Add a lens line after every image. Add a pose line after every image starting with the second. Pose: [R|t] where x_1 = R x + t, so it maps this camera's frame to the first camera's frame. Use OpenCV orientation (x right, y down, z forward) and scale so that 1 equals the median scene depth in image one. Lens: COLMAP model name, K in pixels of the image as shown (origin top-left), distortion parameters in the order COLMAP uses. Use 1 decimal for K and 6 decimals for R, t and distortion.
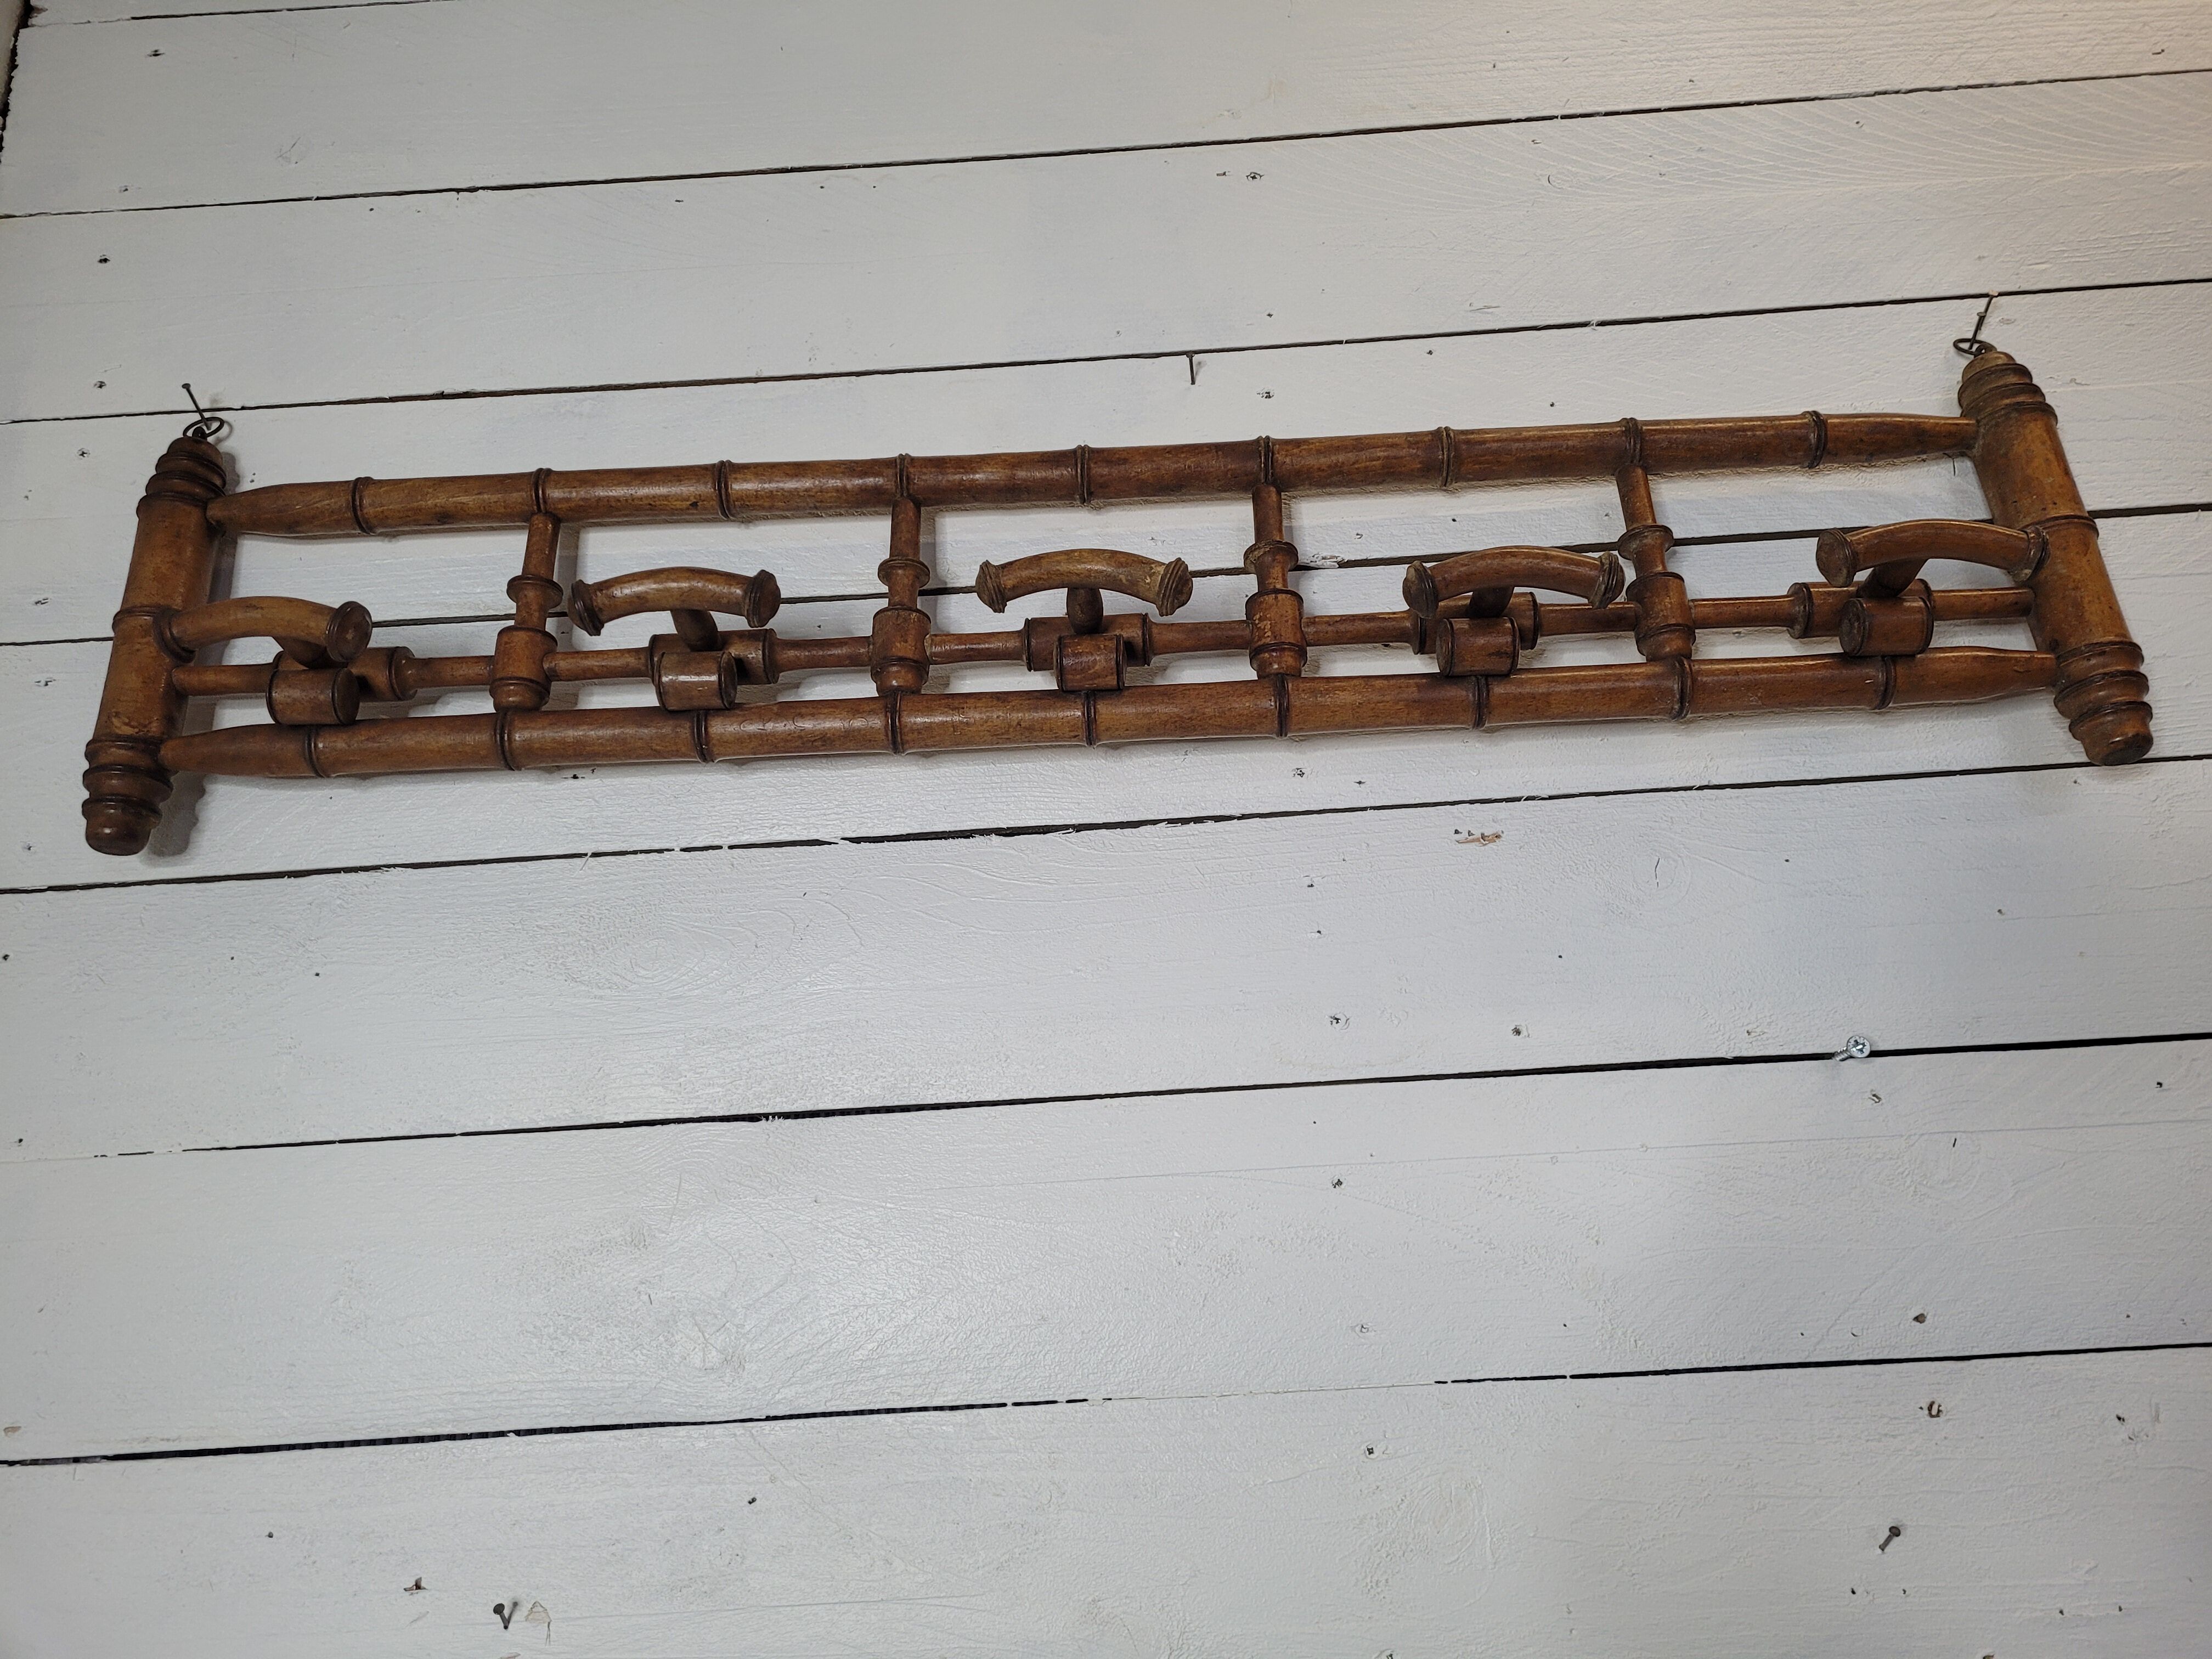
lens RADIAL K [[1664.9, 0, 1108.3], [0, 1664.9, 790.2], [0, 0, 1]] dist [0.053195, -0.044097]
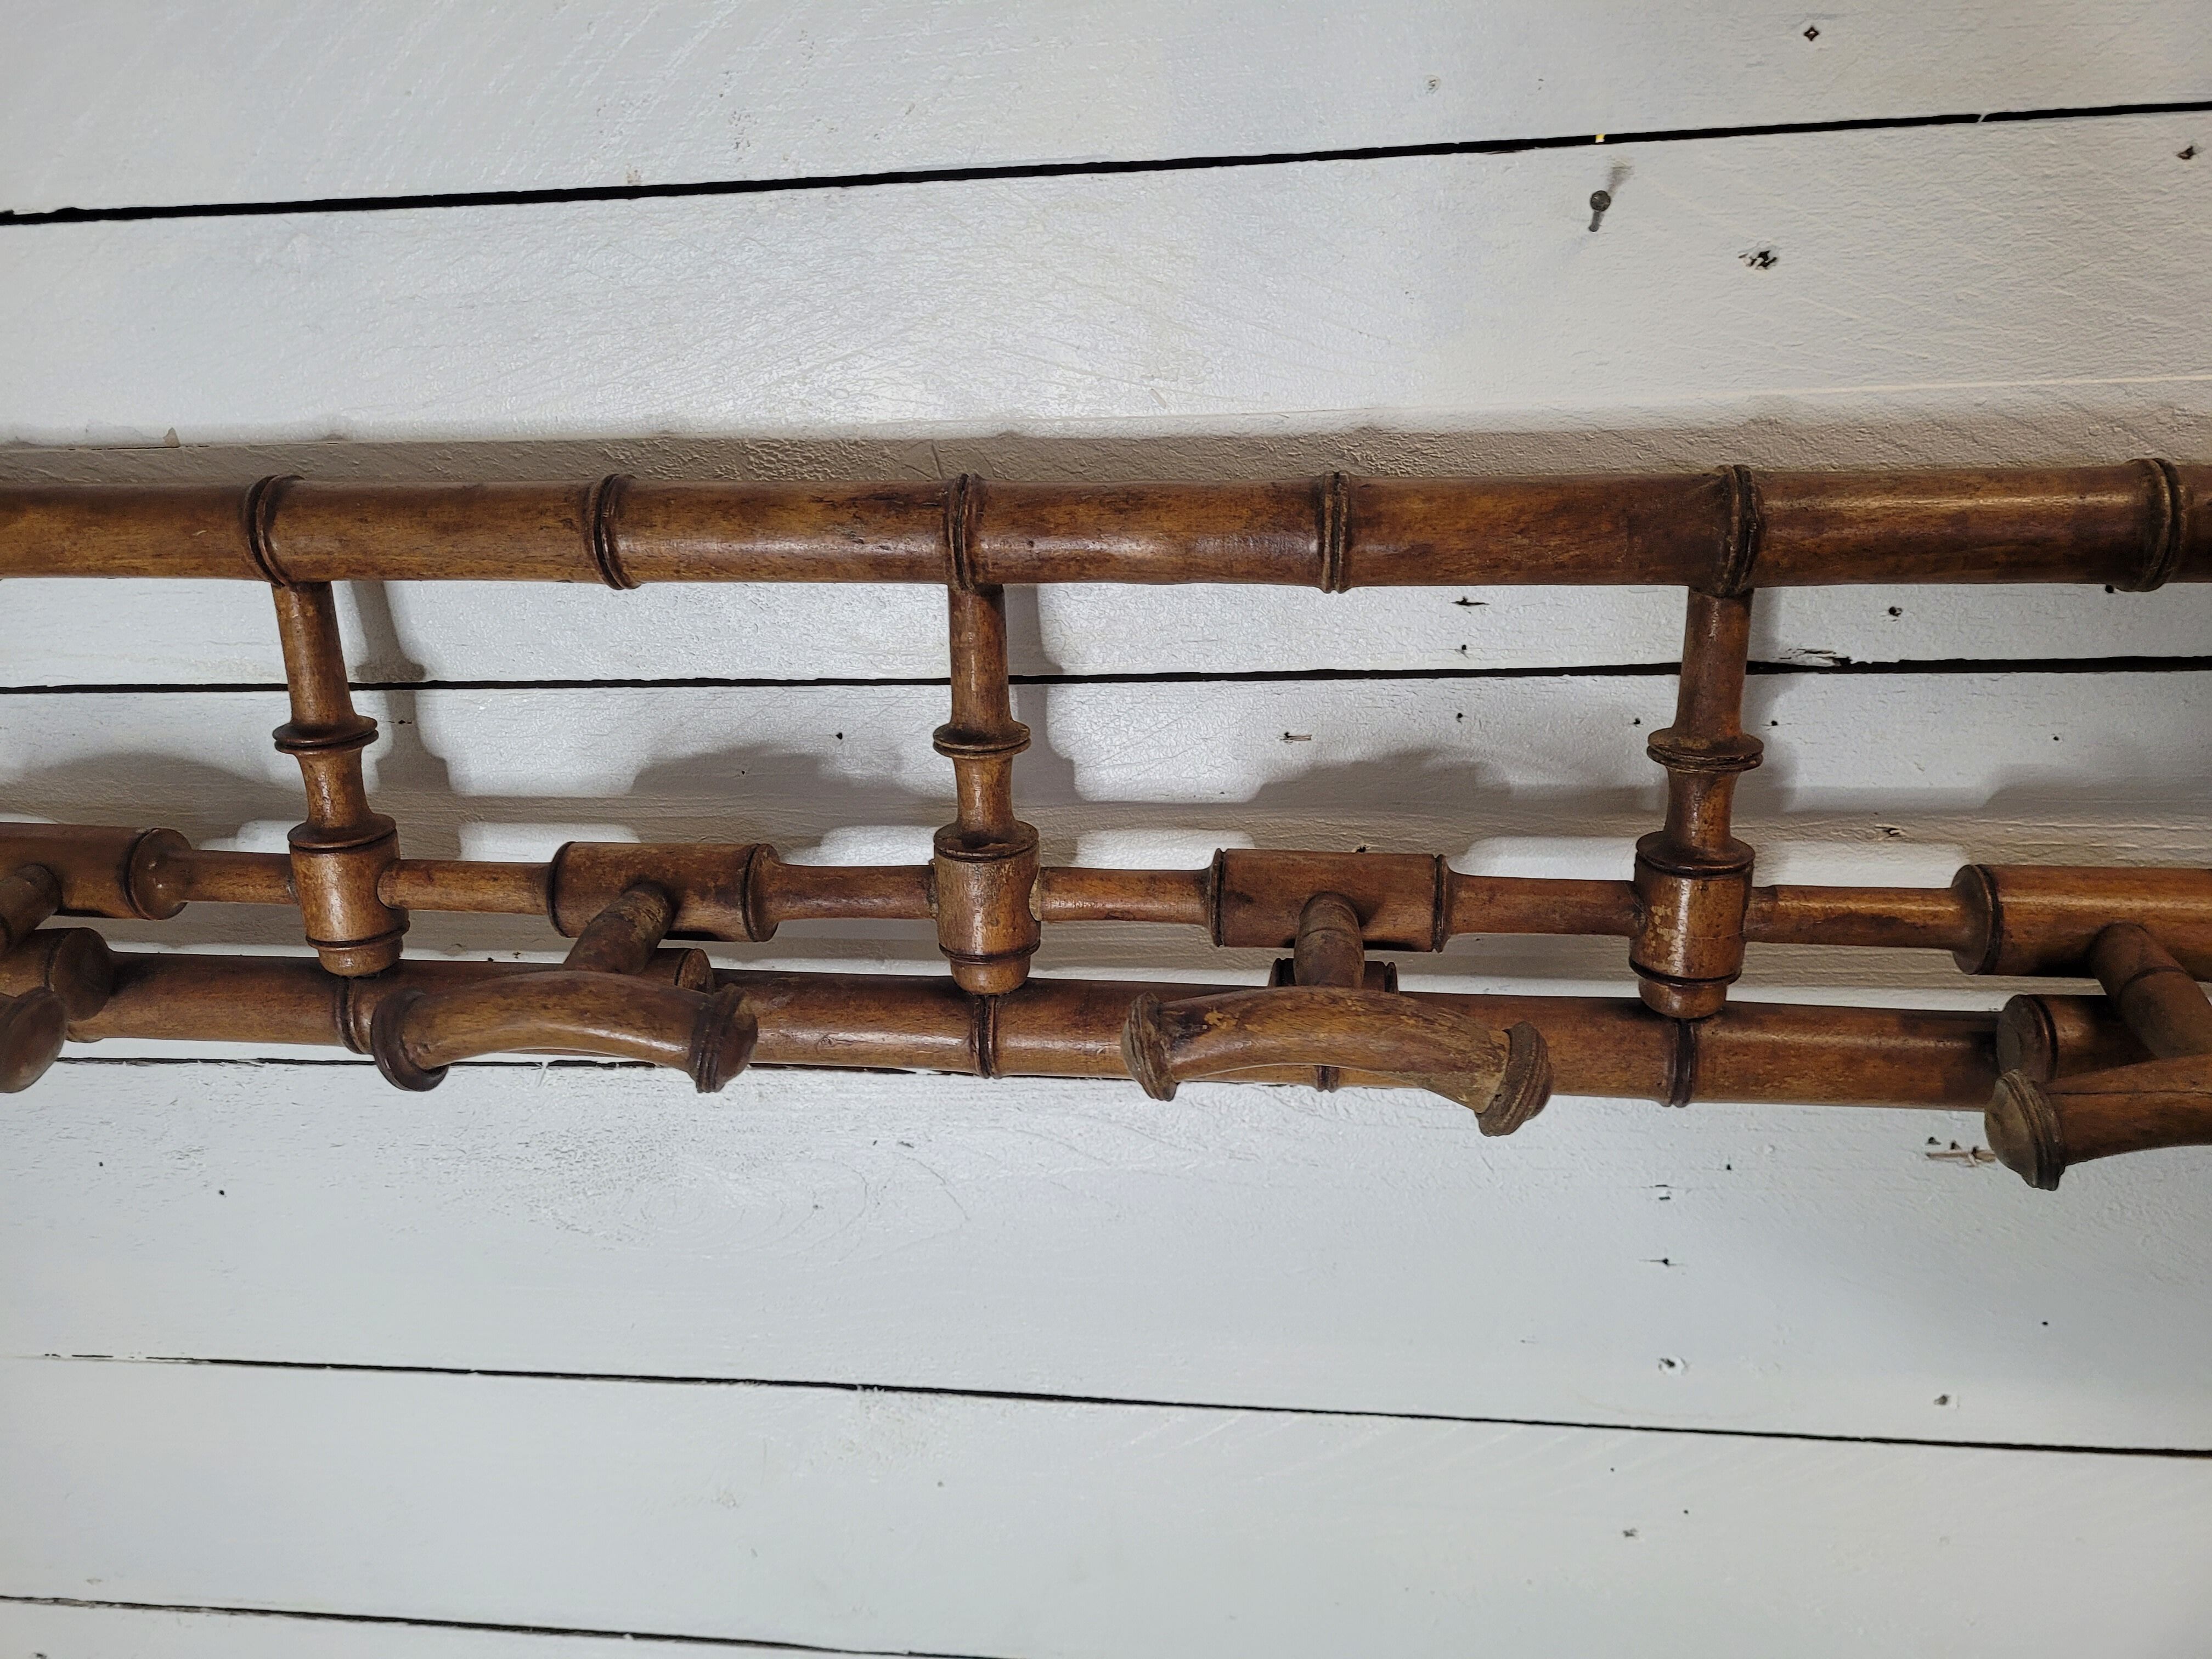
lens RADIAL K [[1680.7, 0, 1108.2], [0, 1680.7, 813.3], [0, 0, 1]] dist [0.045394, -0.045583]
pose [[0.995951, 0.031264, -0.084283, -0.037620], [0.035714, 0.722789, 0.690145, -0.487214], [0.082495, -0.690361, 0.718746, 0.615403]]
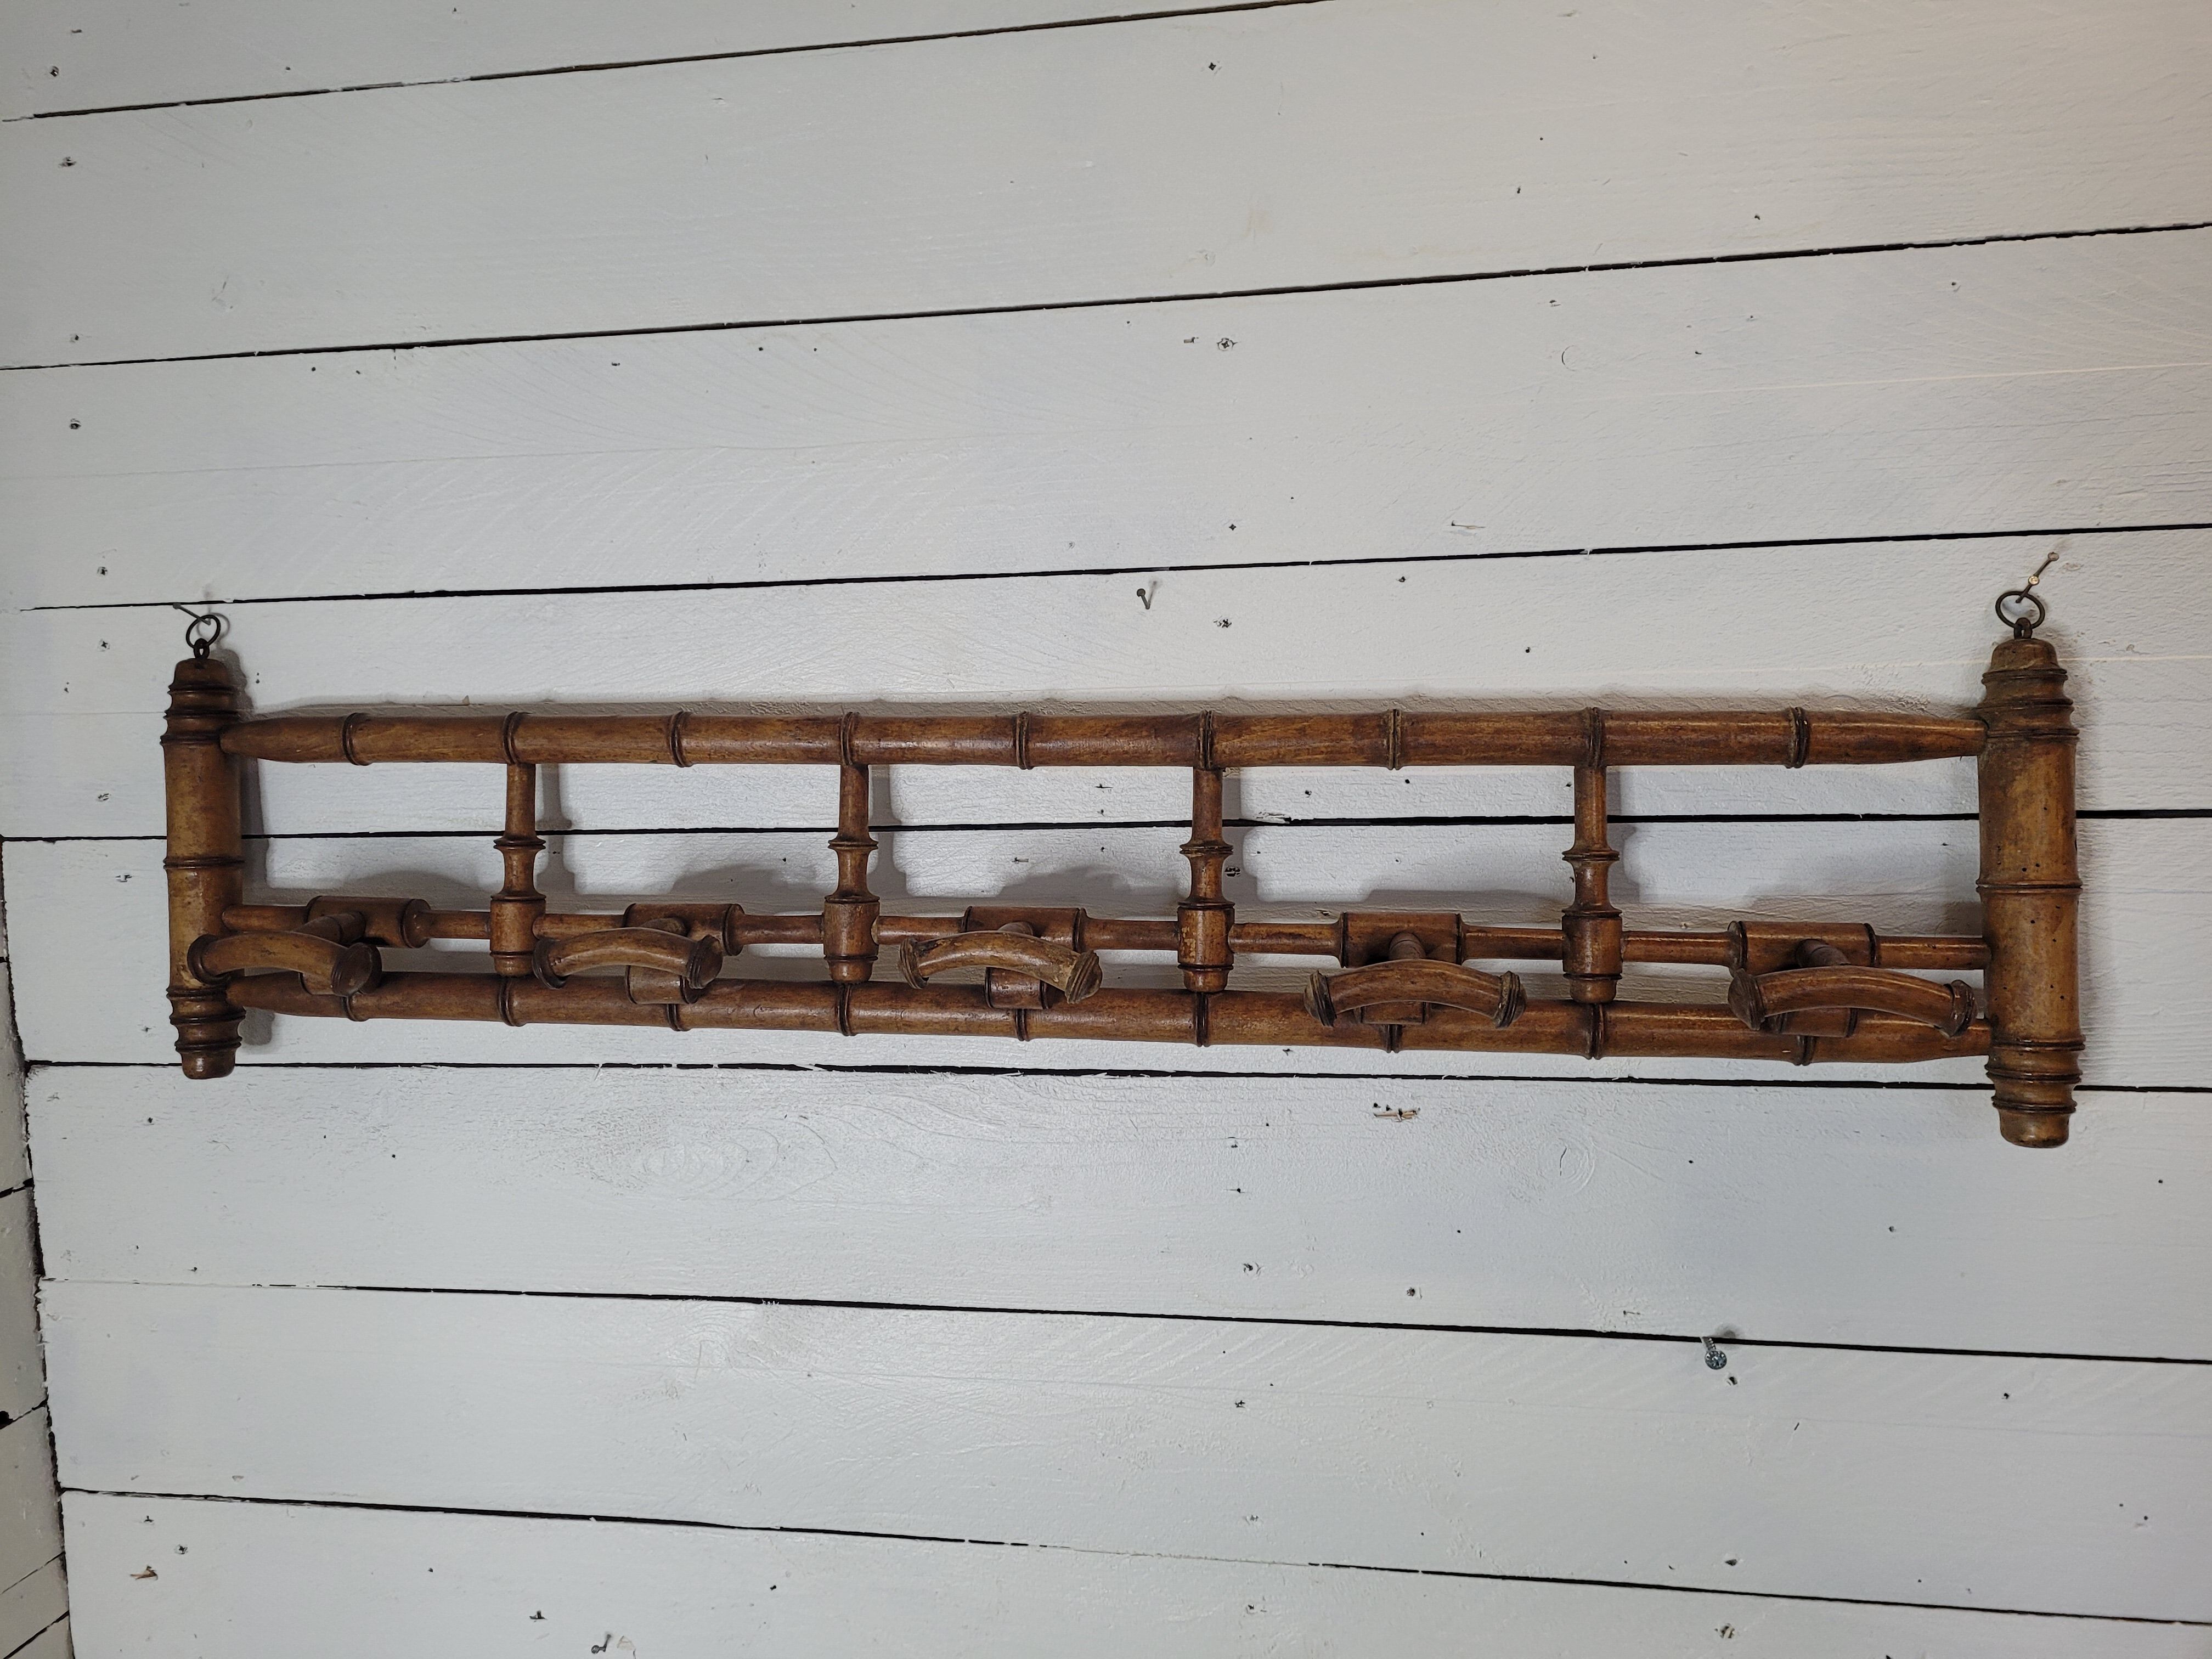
lens RADIAL K [[1675.3, 0, 1073.5], [0, 1675.3, 805.0], [0, 0, 1]] dist [0.053436, -0.049067]
pose [[0.990442, 0.033401, -0.133826, 0.154184], [0.025797, 0.908257, 0.417616, -0.593949], [0.135497, -0.417077, 0.898714, 0.095338]]
